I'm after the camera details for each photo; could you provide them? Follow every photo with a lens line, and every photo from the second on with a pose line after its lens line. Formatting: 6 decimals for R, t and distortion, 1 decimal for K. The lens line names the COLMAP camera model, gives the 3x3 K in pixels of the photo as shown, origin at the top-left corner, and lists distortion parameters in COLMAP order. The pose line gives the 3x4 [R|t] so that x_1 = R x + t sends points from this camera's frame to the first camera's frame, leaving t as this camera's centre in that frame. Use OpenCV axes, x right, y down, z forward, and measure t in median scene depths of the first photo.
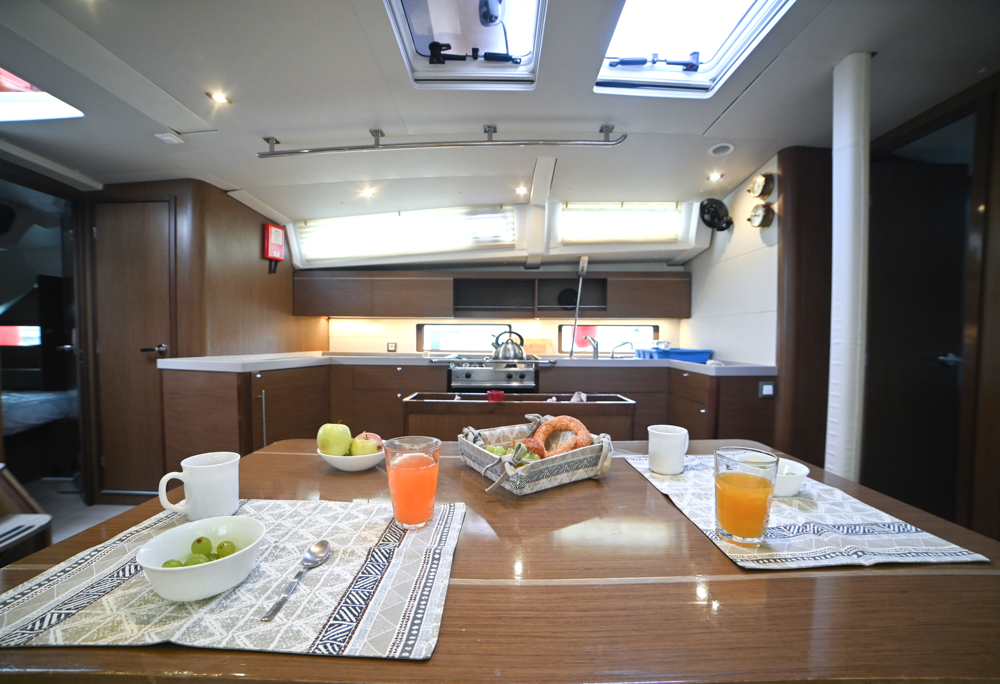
lens RADIAL K [[433.7, 0, 500.0], [0, 433.7, 342.0], [0, 0, 1]] dist [0.000117, 0.000017]
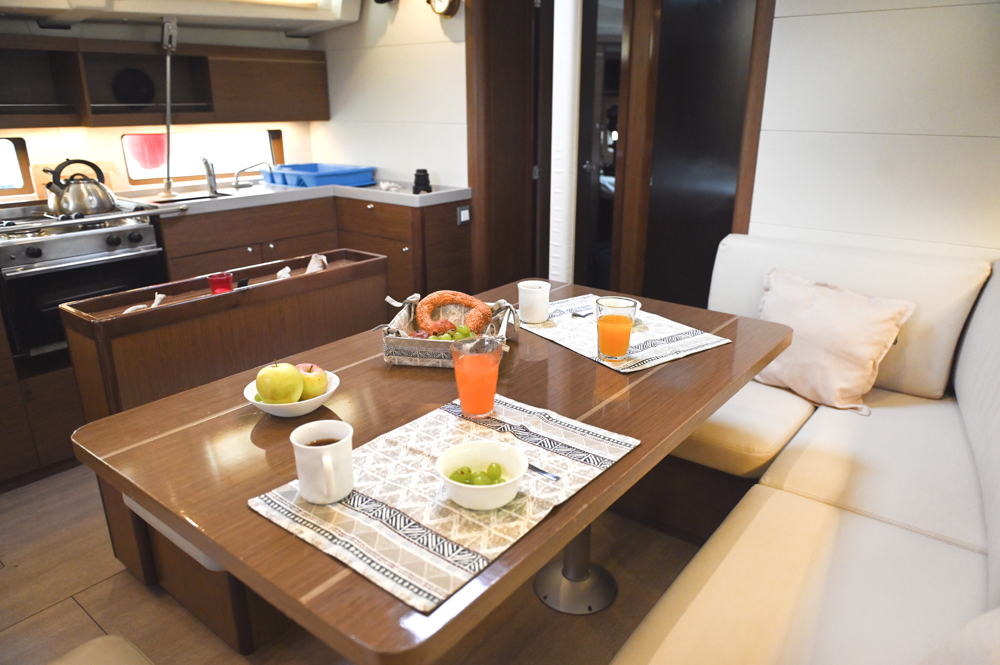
lens RADIAL K [[680.5, 0, 500.0], [0, 680.5, 332.5], [0, 0, 1]] dist [-0.001216, 0.039316]
pose [[0.697499, -0.238997, 0.675555, -0.328136], [0.034077, 0.952738, 0.301875, -0.078592], [-0.715775, -0.187537, 0.672678, -0.047936]]
